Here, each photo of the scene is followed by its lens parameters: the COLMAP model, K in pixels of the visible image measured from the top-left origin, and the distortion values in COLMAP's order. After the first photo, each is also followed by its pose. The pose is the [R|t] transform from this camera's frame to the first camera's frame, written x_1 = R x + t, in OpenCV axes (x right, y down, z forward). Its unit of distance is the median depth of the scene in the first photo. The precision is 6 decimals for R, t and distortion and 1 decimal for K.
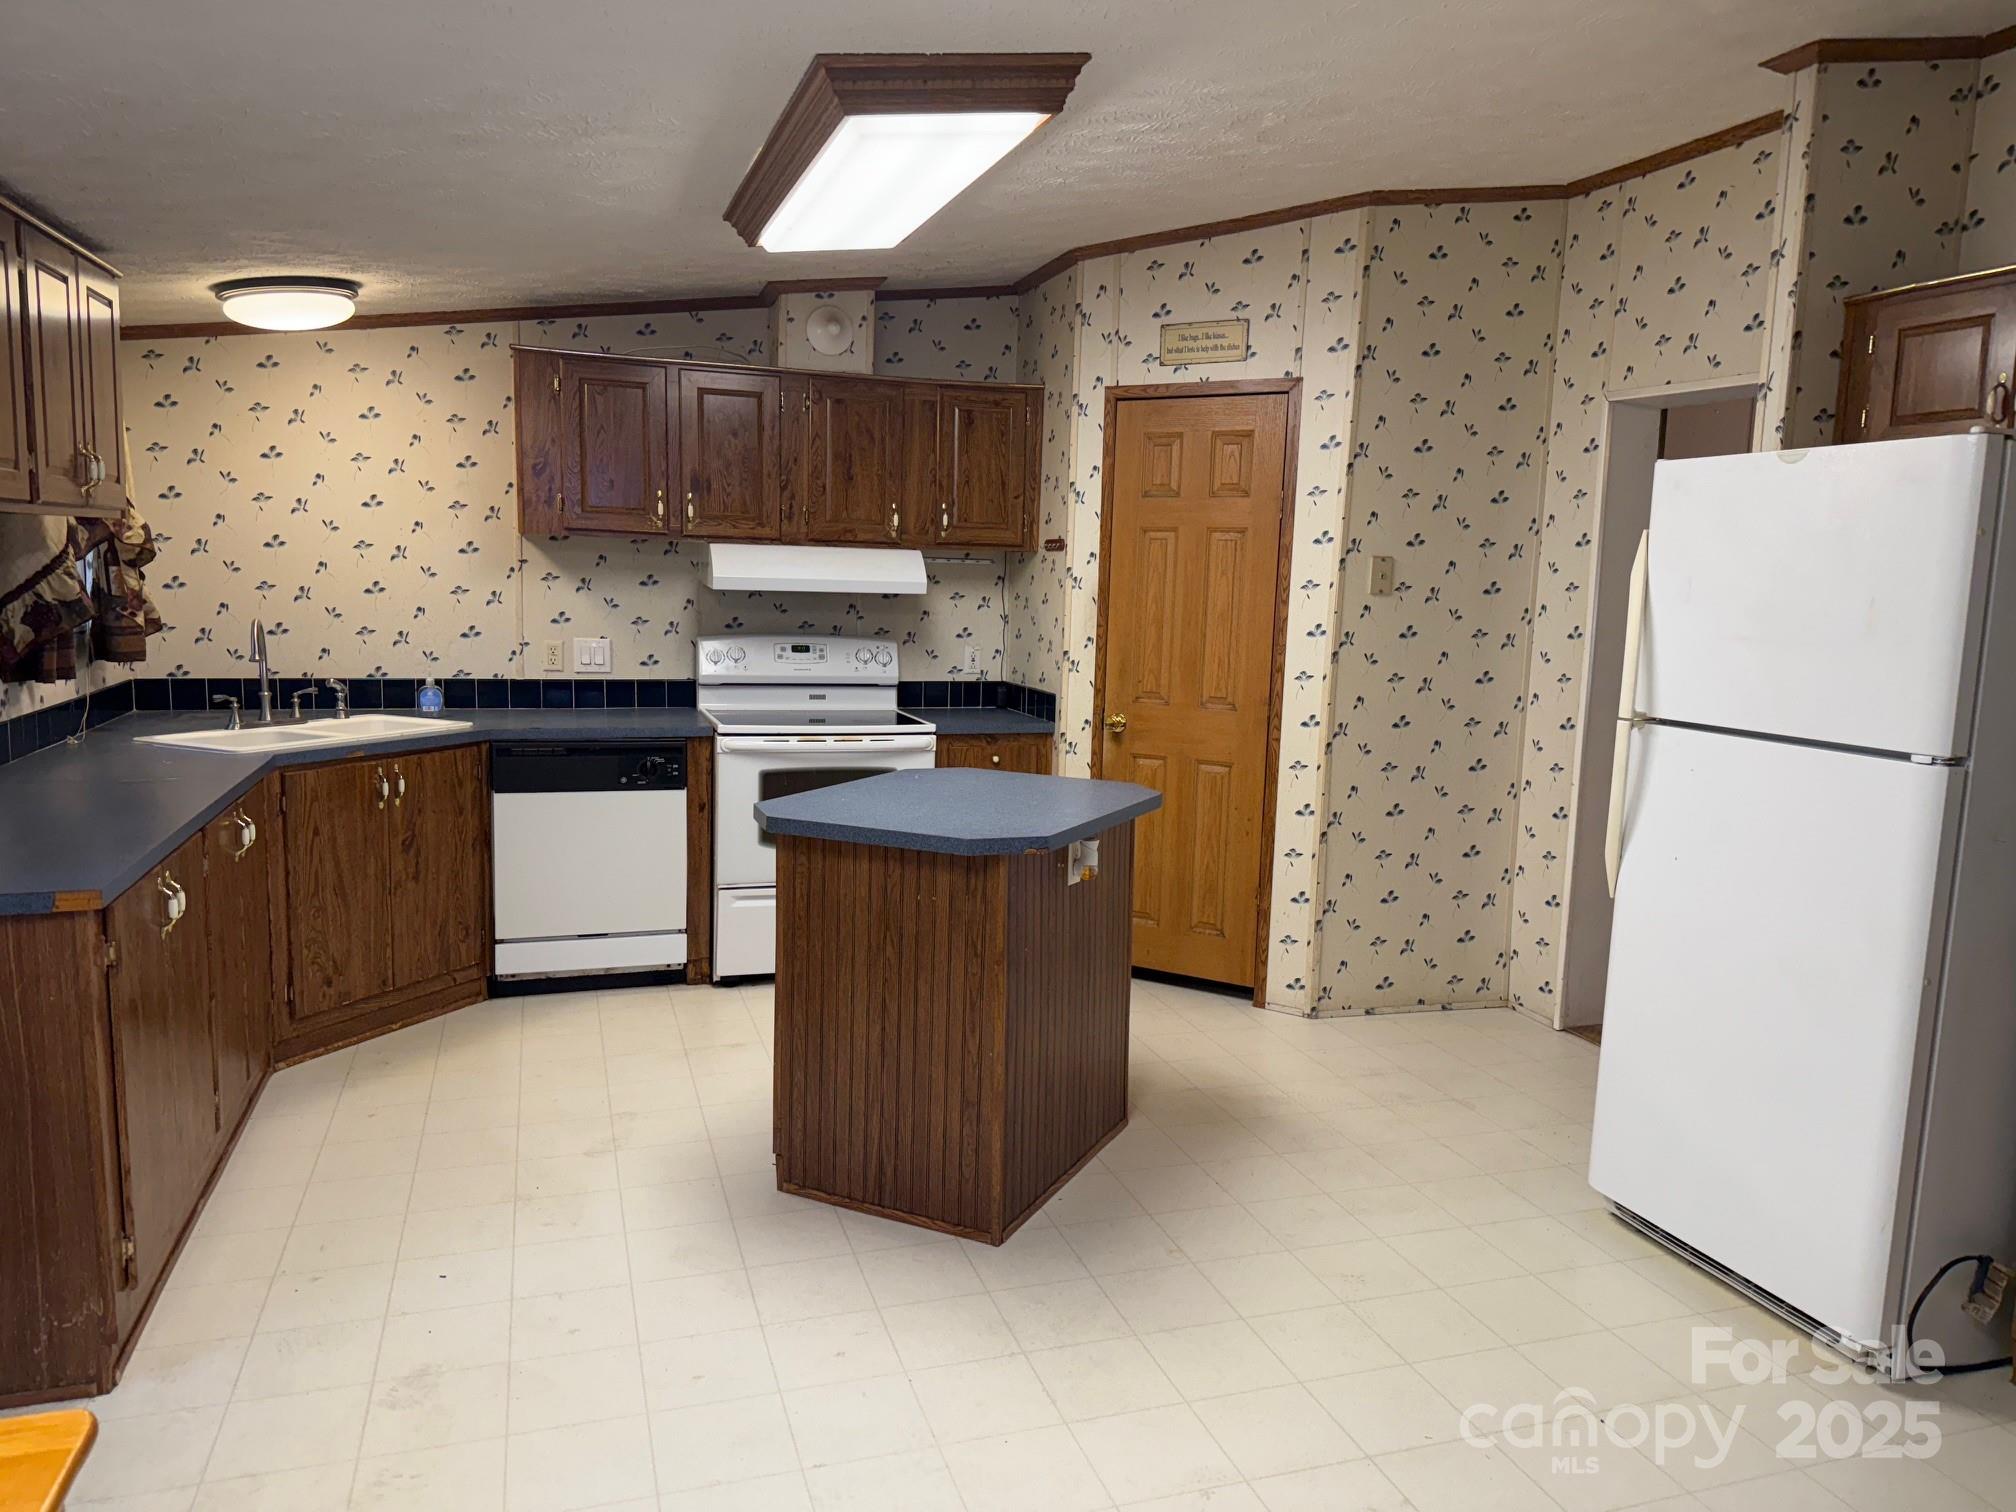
lens RADIAL K [[1416.4, 0, 1008.0], [0, 1416.4, 756.0], [0, 0, 1]] dist [0.146887, -0.251263]
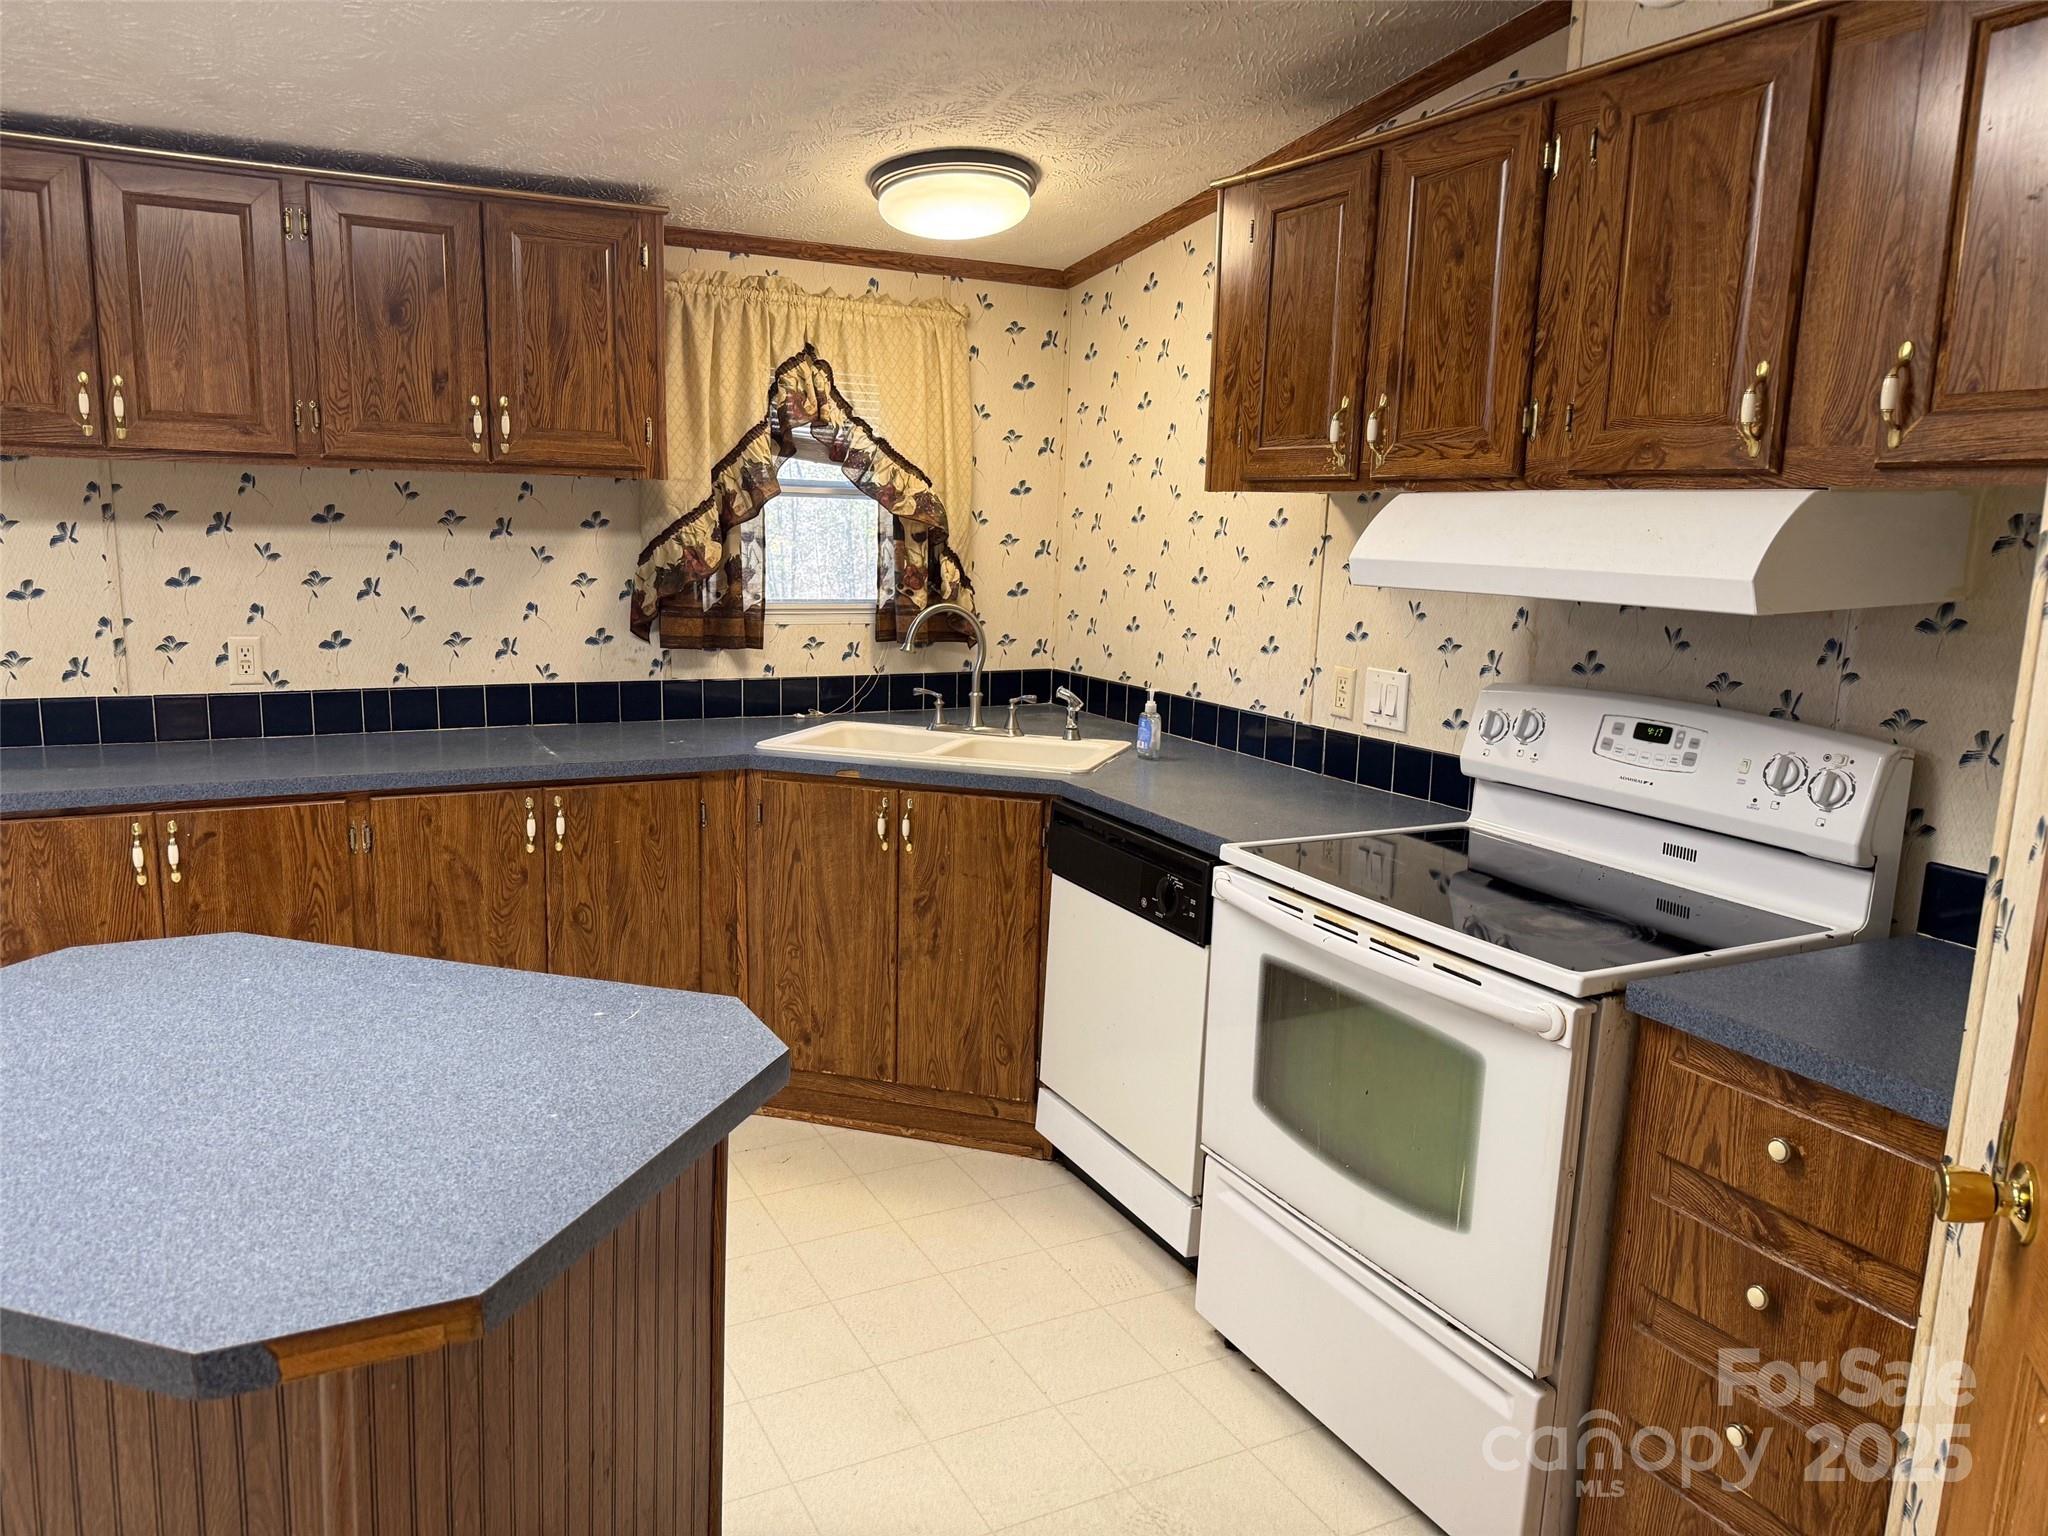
lens RADIAL K [[1438.9, 0, 1024.0], [0, 1438.9, 768.0], [0, 0, 1]] dist [0.146887, -0.251263]
pose [[0.146810, 0.147124, -0.978162, 0.298501], [-0.153412, 0.980298, 0.124420, -0.104210], [0.977196, 0.131796, 0.166488, 0.849585]]
